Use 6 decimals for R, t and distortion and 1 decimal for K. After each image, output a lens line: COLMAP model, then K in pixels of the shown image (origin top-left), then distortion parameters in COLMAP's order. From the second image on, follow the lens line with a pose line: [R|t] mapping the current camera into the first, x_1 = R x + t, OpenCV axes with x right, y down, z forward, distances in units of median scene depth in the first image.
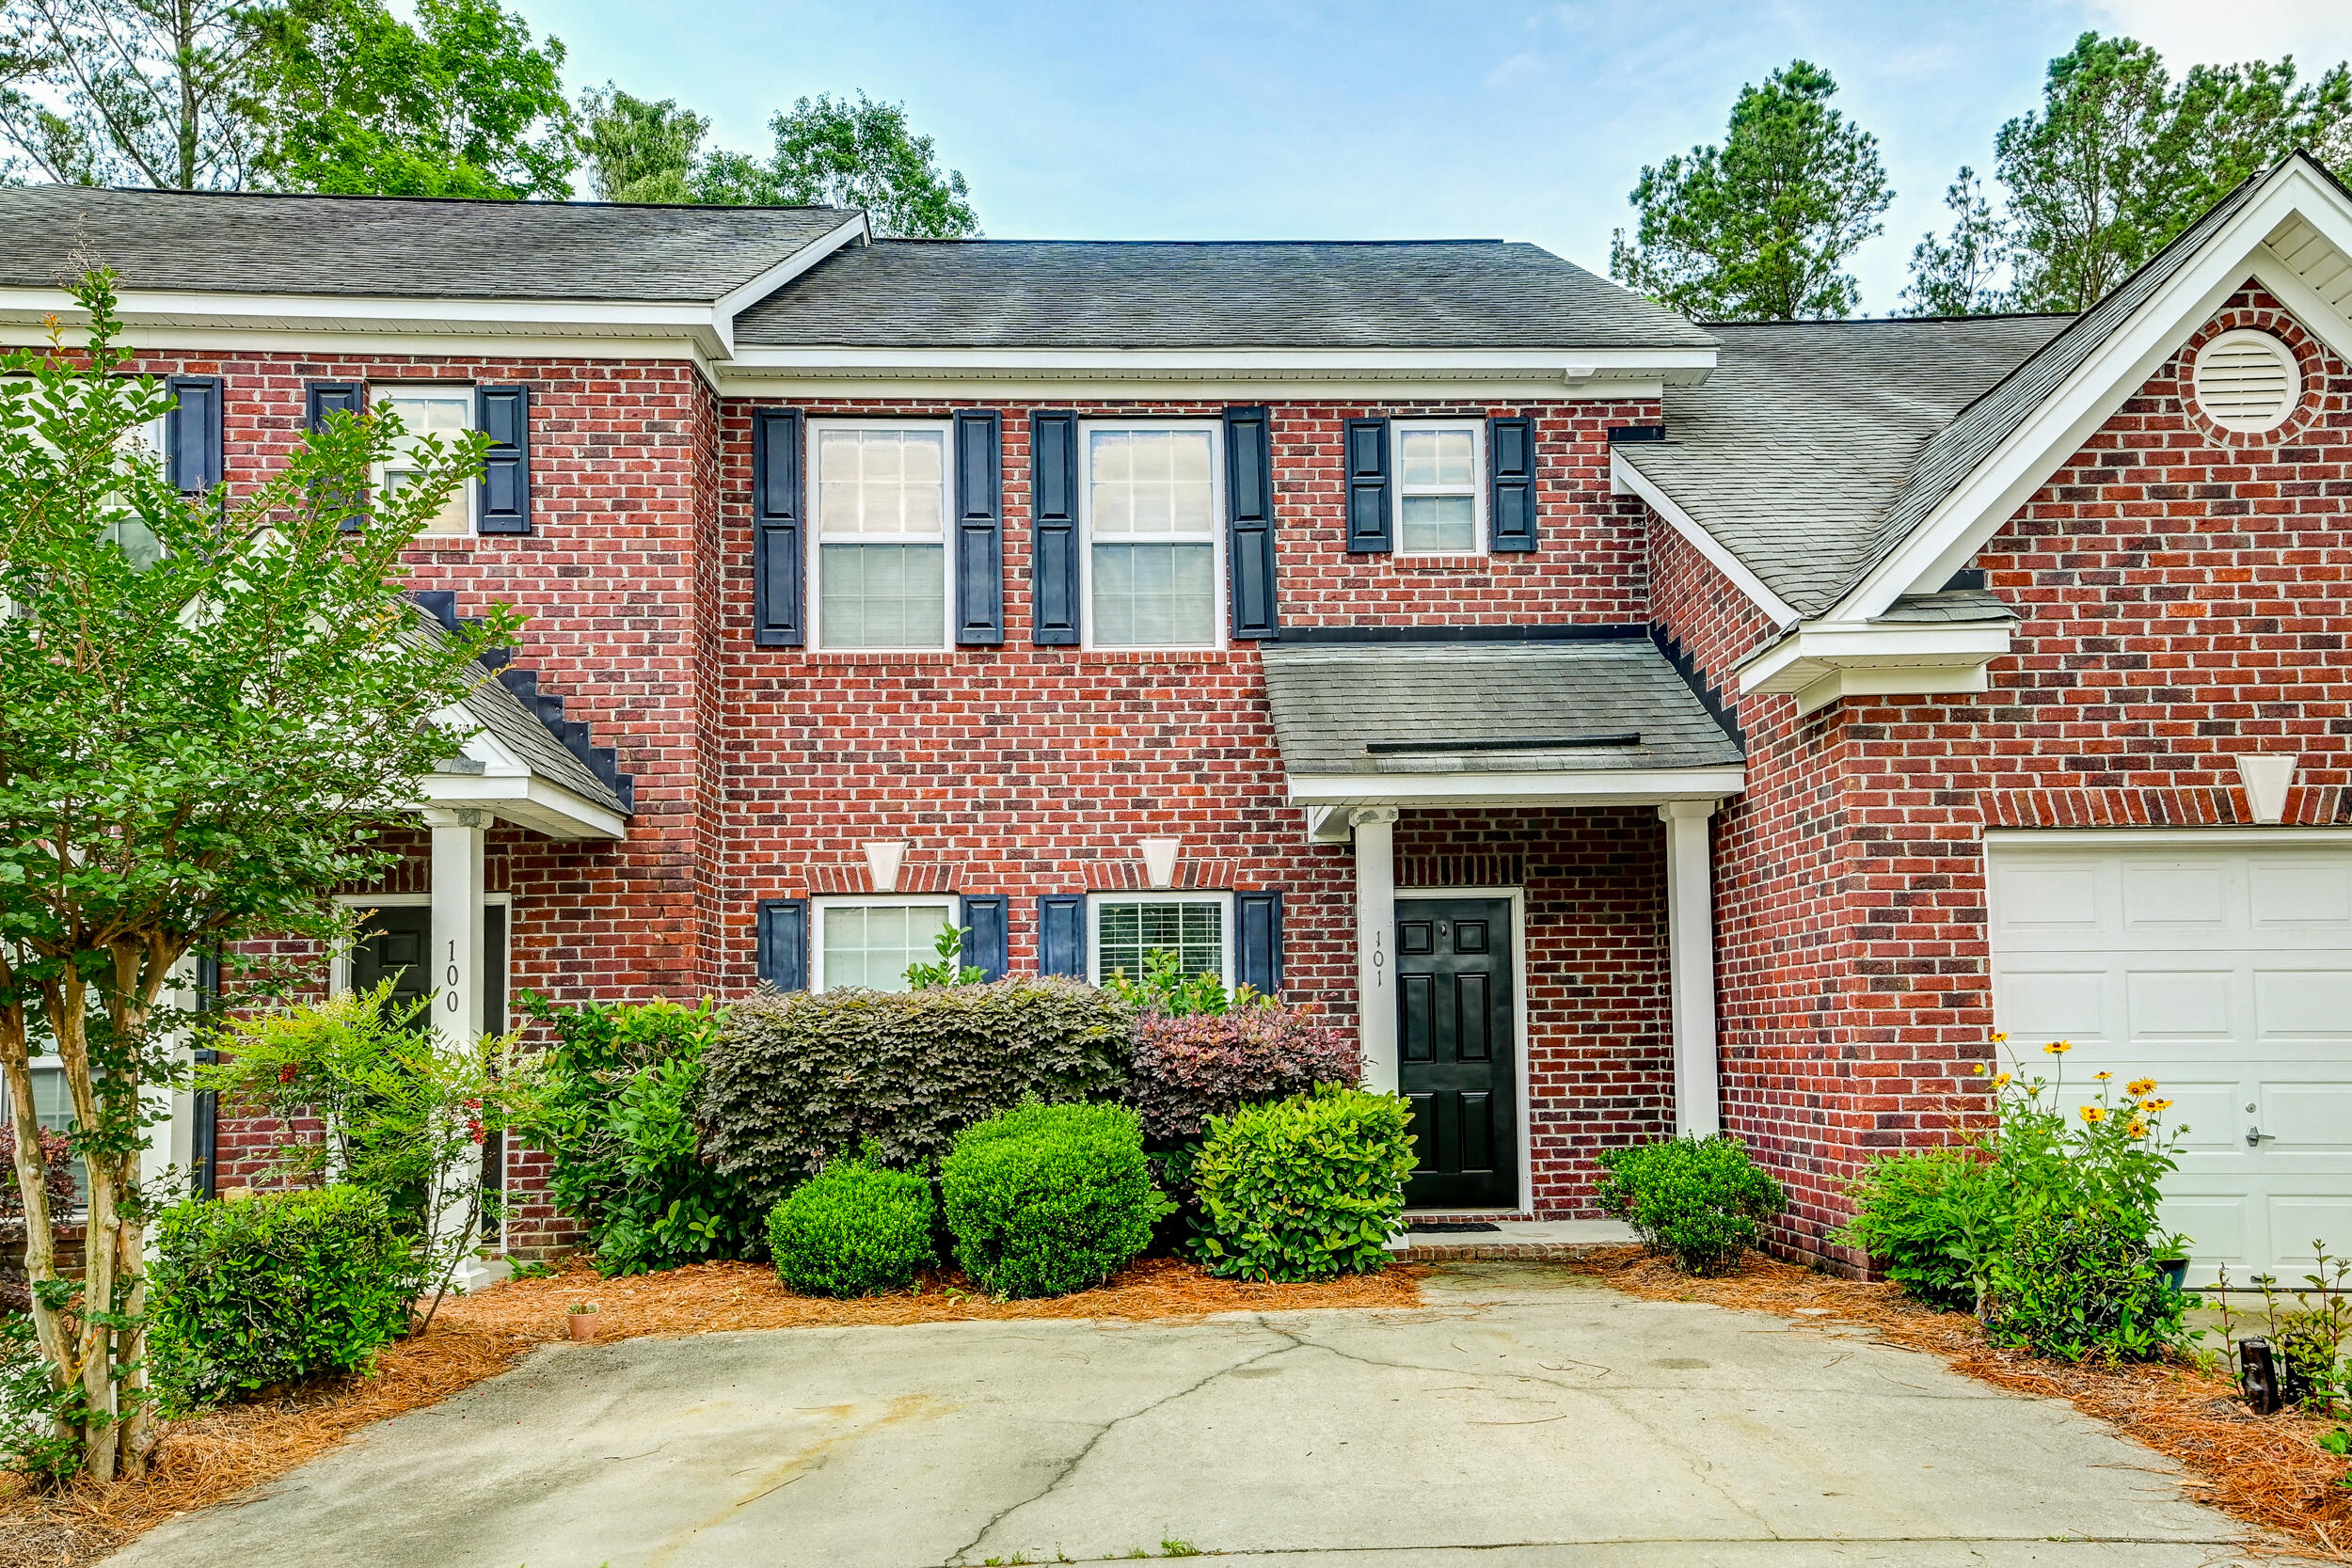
lens RADIAL K [[2279.9, 0, 1222.2], [0, 2279.9, 858.6], [0, 0, 1]] dist [0.126430, 0.013453]
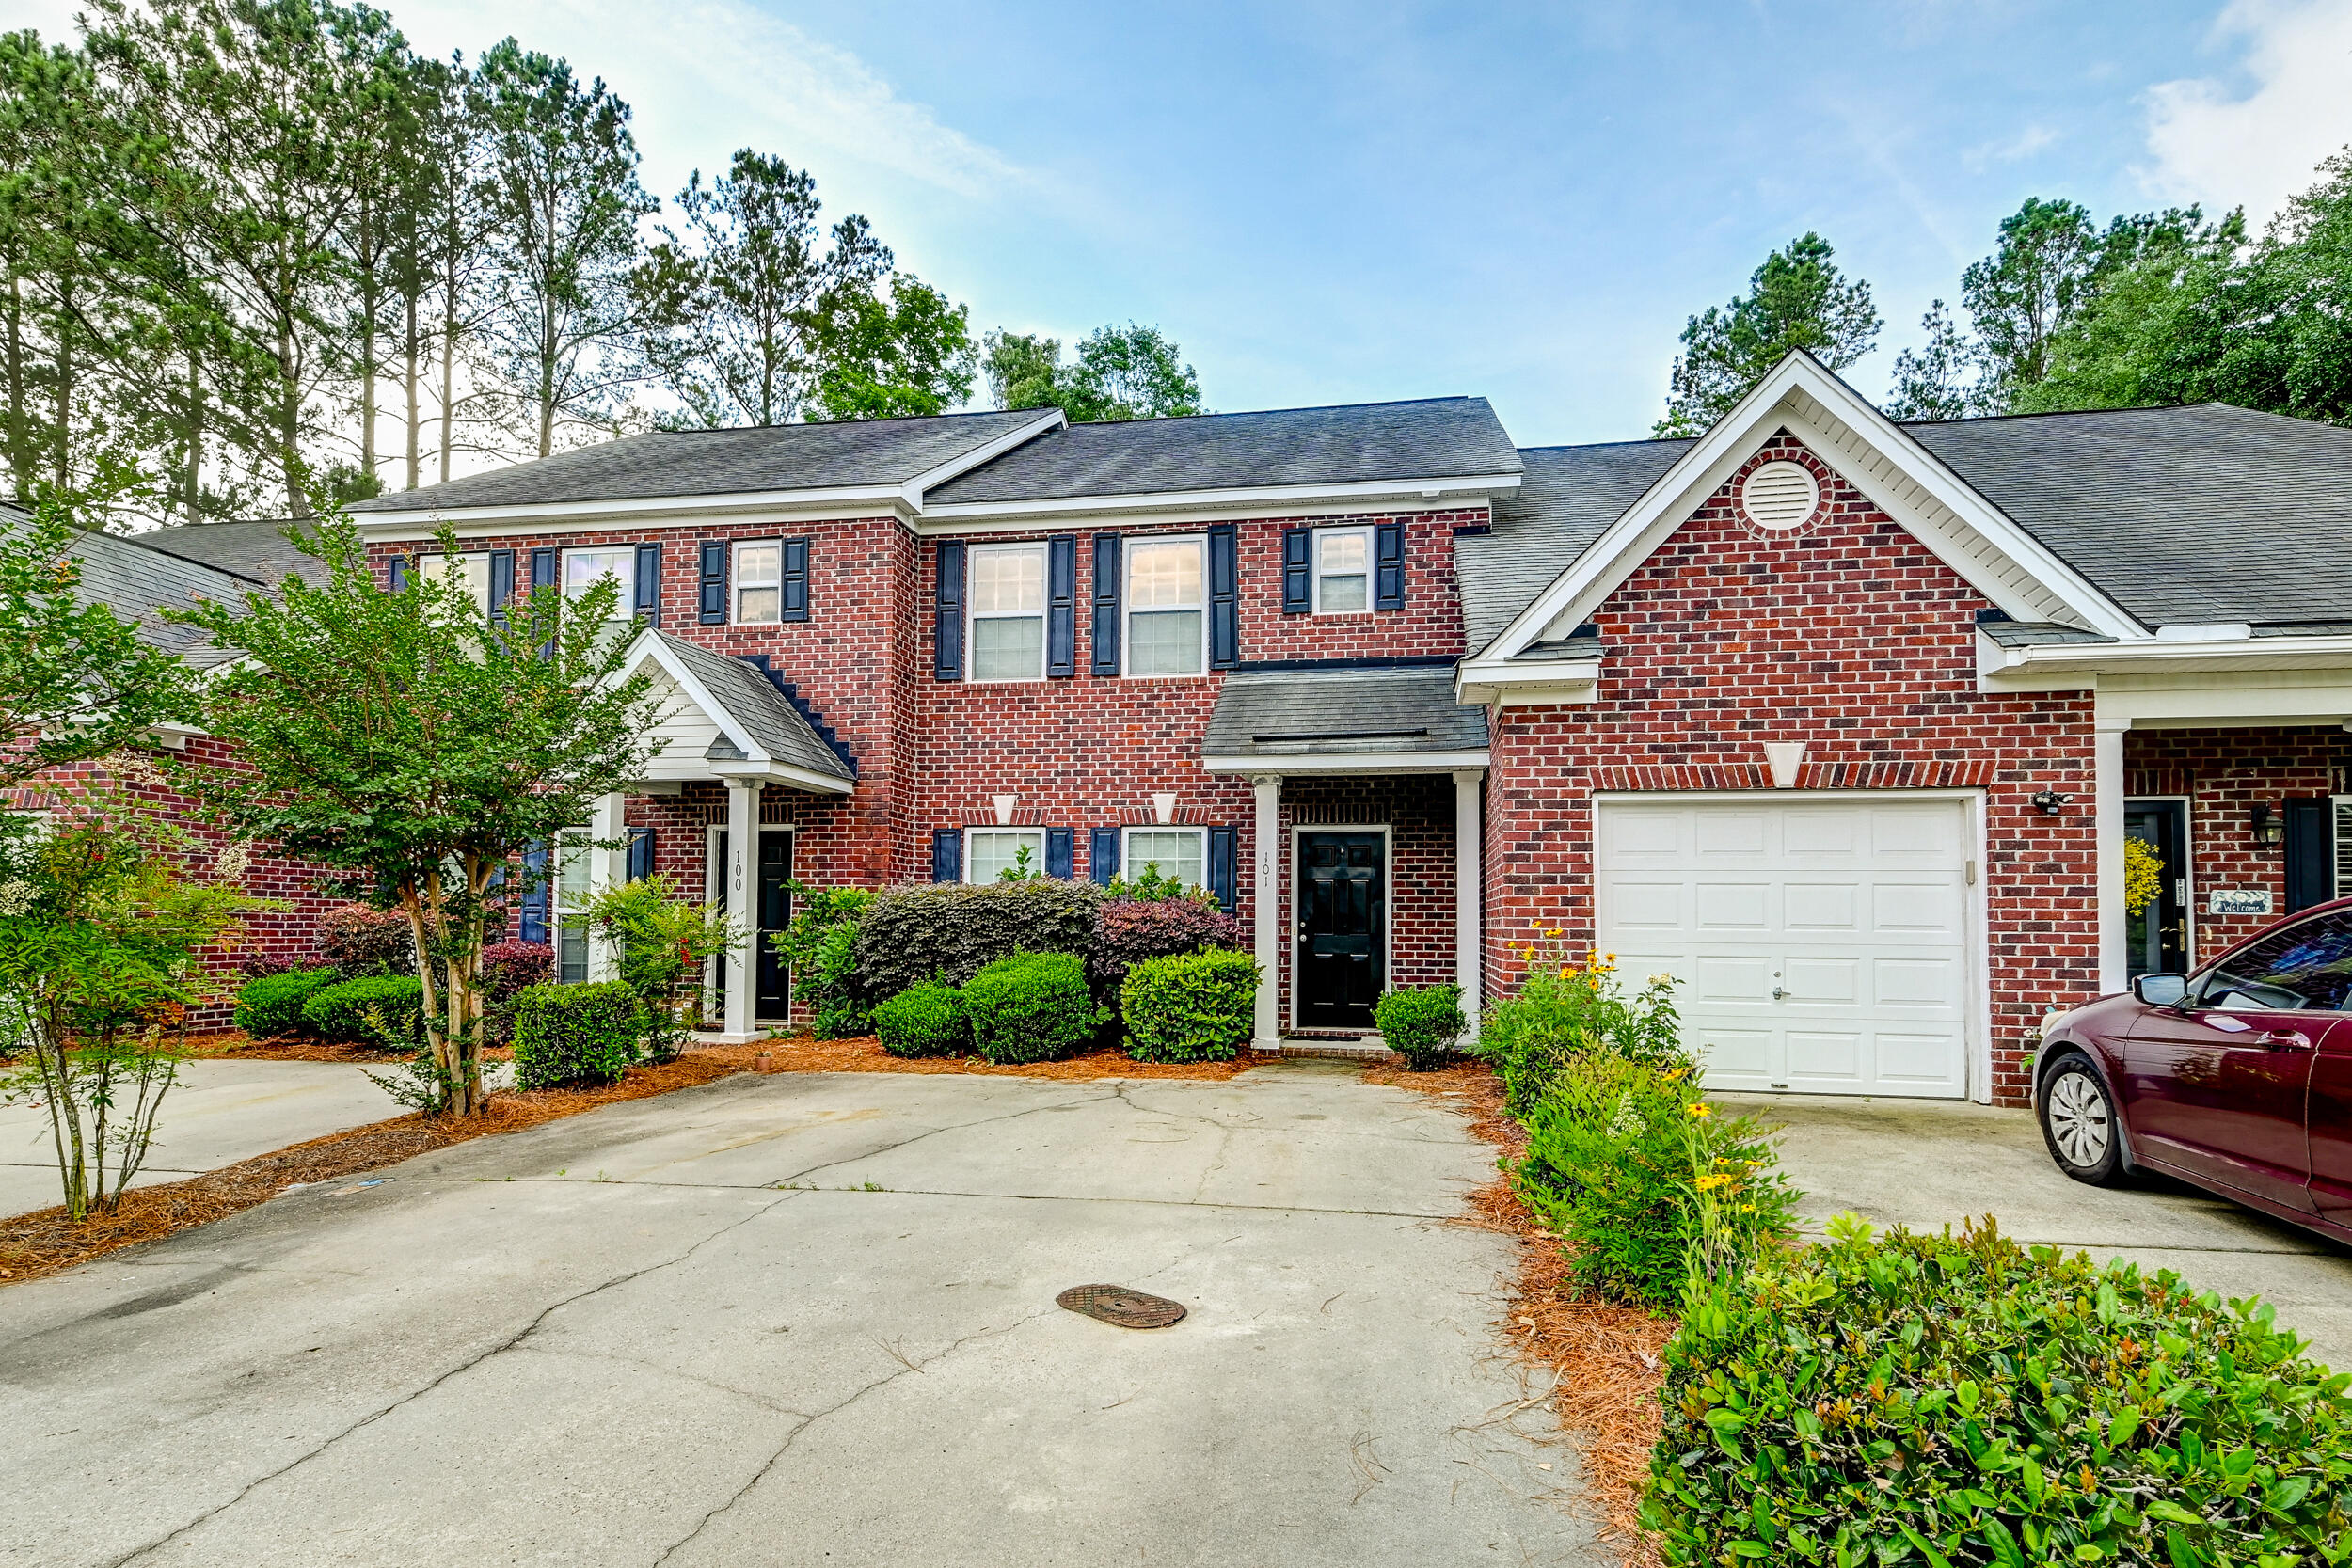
lens RADIAL K [[1550.6, 0, 1130.3], [0, 1550.6, 816.3], [0, 0, 1]] dist [0.030501, -0.021103]
pose [[0.961455, 0.004217, -0.274930, 0.255164], [0.000531, 0.999852, 0.017190, -0.011219], [0.274962, -0.016673, 0.961310, -0.072459]]
